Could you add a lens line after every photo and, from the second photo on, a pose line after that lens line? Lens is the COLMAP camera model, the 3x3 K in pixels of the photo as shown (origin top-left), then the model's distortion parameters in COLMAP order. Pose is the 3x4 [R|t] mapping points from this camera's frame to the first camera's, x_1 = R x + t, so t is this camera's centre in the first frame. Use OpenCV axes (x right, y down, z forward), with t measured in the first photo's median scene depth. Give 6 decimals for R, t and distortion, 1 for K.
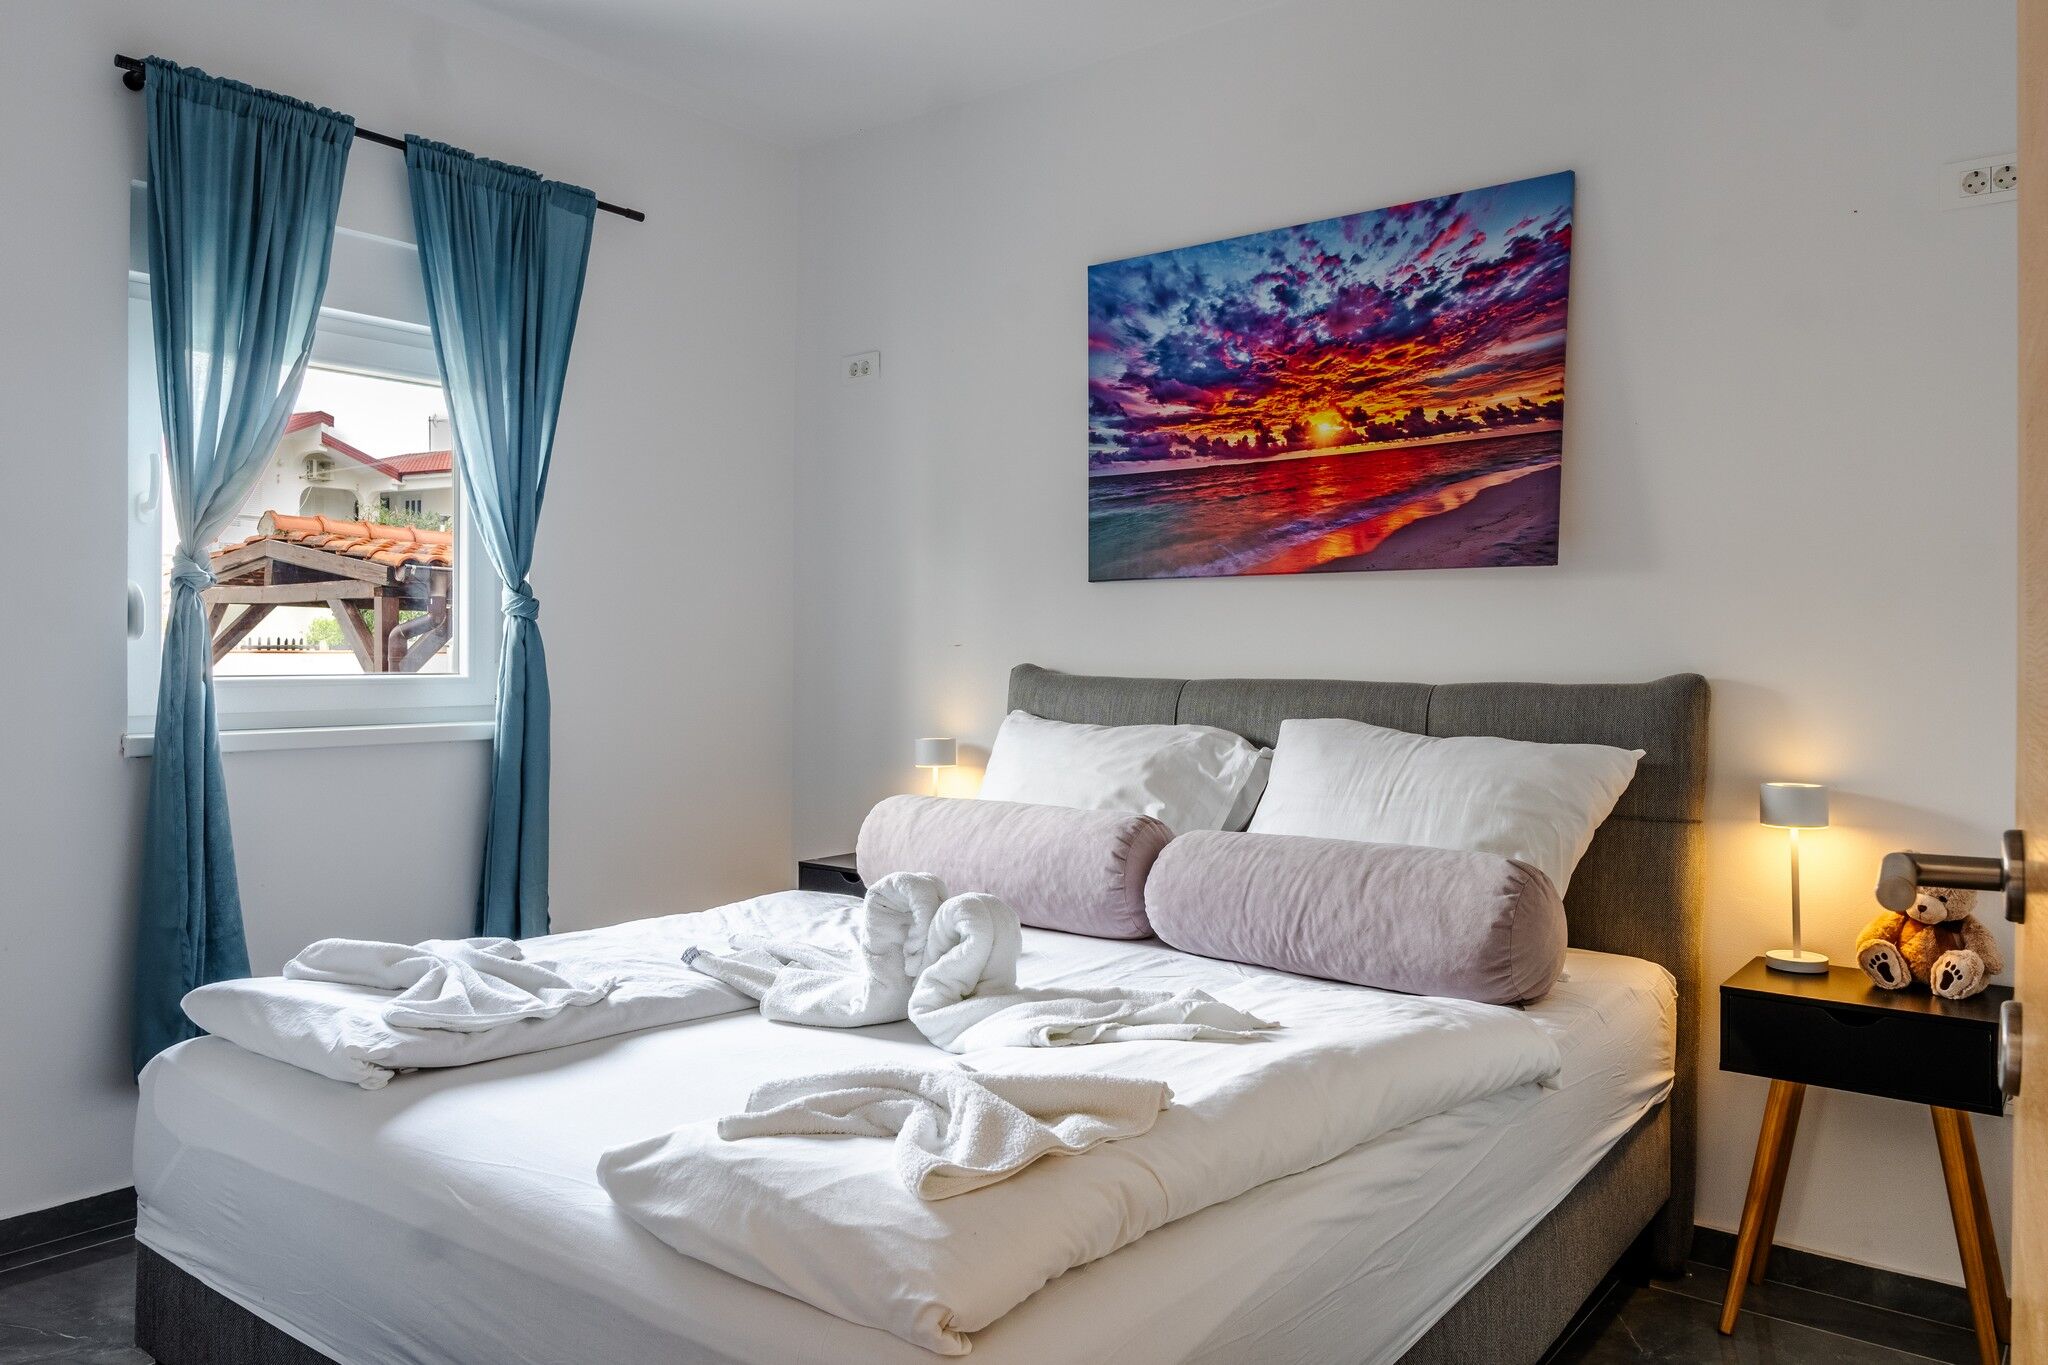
lens RADIAL K [[1410.7, 0, 1007.6], [0, 1410.7, 697.9], [0, 0, 1]] dist [-0.000298, -0.007133]
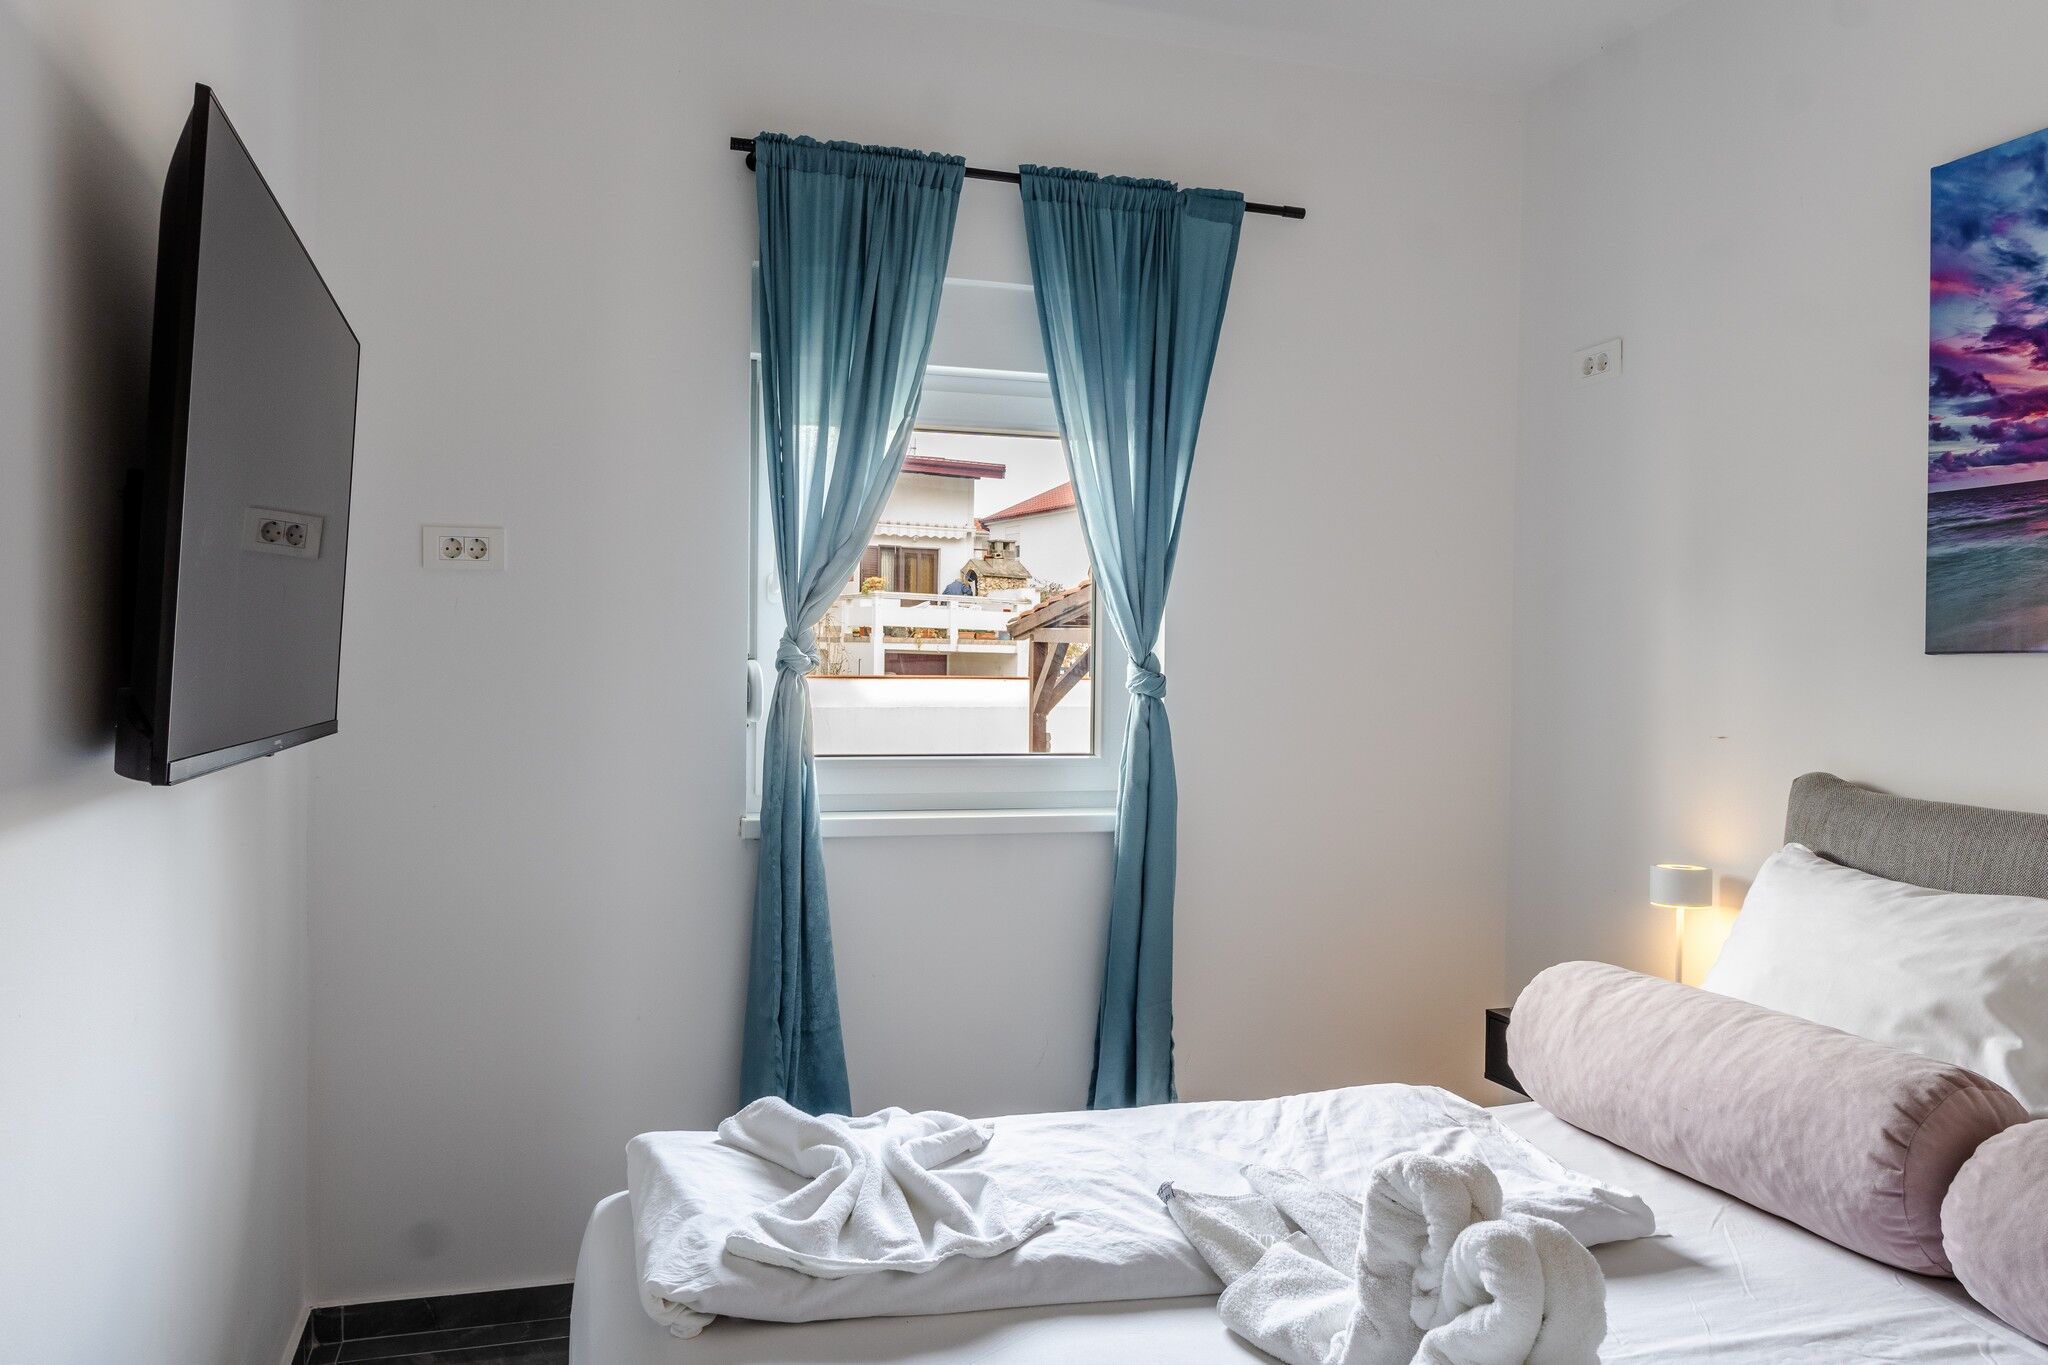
lens RADIAL K [[1410.7, 0, 1027.7], [0, 1410.7, 699.3], [0, 0, 1]] dist [-0.000298, -0.007133]
pose [[0.822387, 0.021118, -0.568536, 0.098104], [-0.028114, 0.999598, -0.003539, -0.053739], [0.568233, 0.018894, 0.822651, 0.262558]]
